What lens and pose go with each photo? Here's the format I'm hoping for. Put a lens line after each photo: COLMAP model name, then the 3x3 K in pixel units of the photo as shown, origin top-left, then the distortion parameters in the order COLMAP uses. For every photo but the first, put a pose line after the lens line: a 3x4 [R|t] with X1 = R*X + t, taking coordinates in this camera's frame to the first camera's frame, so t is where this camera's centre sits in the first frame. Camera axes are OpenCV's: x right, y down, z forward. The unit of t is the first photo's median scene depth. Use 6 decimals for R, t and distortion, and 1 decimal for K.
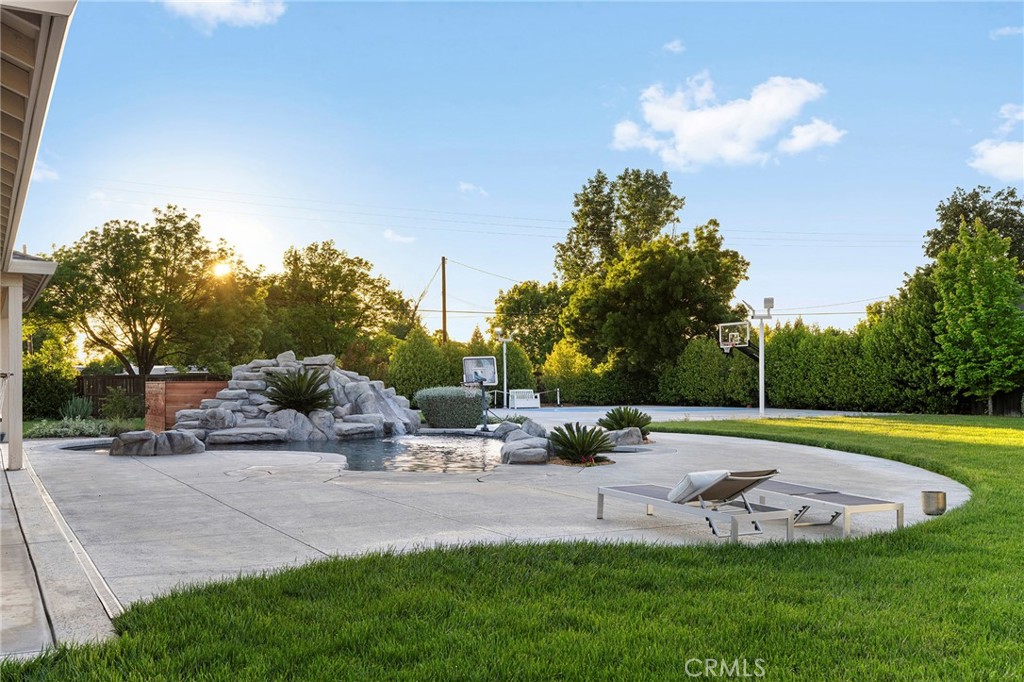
lens RADIAL K [[969.0, 0, 508.9], [0, 969.0, 370.8], [0, 0, 1]] dist [0.005728, -0.001357]
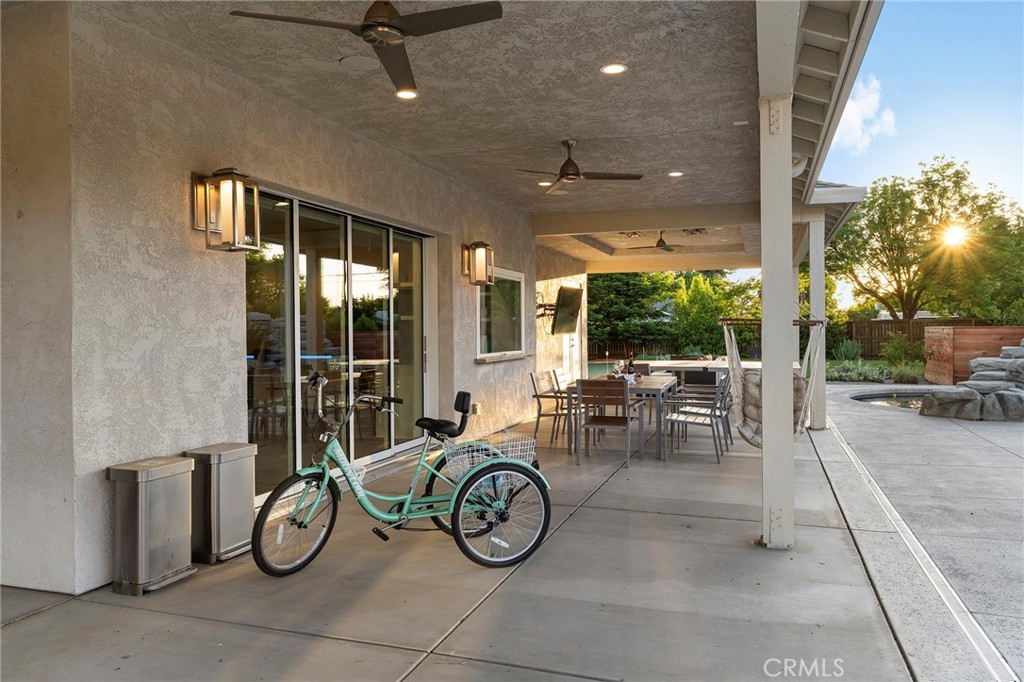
lens RADIAL K [[729.8, 0, 512.6], [0, 729.8, 324.2], [0, 0, 1]] dist [-0.003779, -0.001976]
pose [[0.675355, -0.001609, -0.737491, -0.081318], [0.009492, 0.999934, 0.006510, -0.000135], [0.737432, -0.011397, 0.675325, 0.136665]]
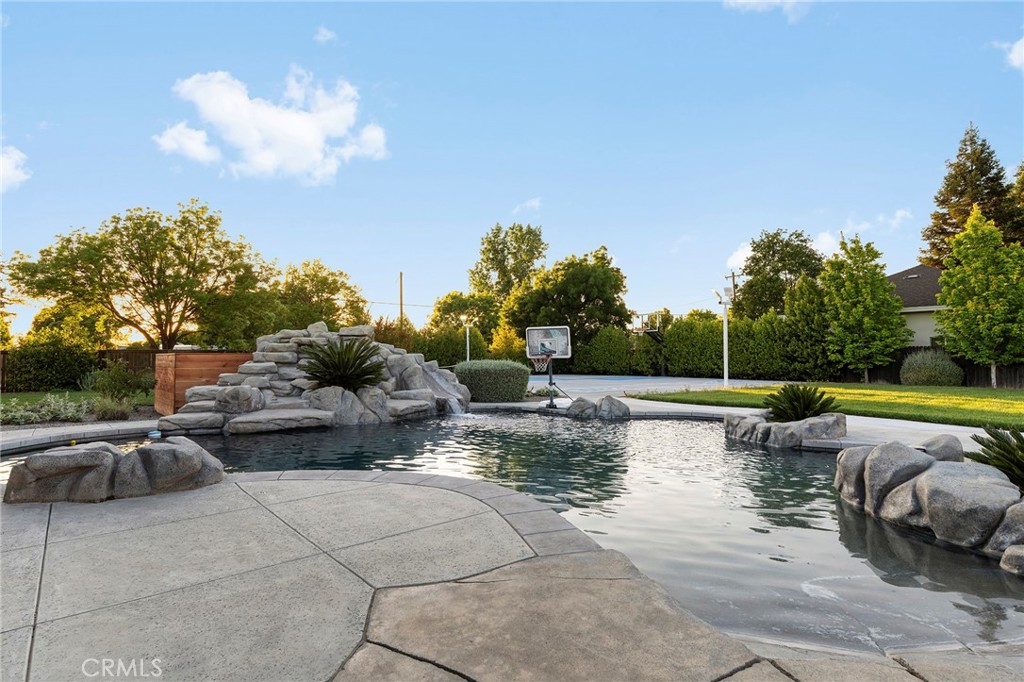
lens RADIAL K [[543.9, 0, 512.0], [0, 543.9, 341.0], [0, 0, 1]] dist [-0.002943, 0.000392]
pose [[0.983008, 0.008963, 0.183344, -0.098890], [-0.005027, 0.999747, -0.021919, 0.006403], [-0.183494, 0.020625, 0.982804, 0.313930]]
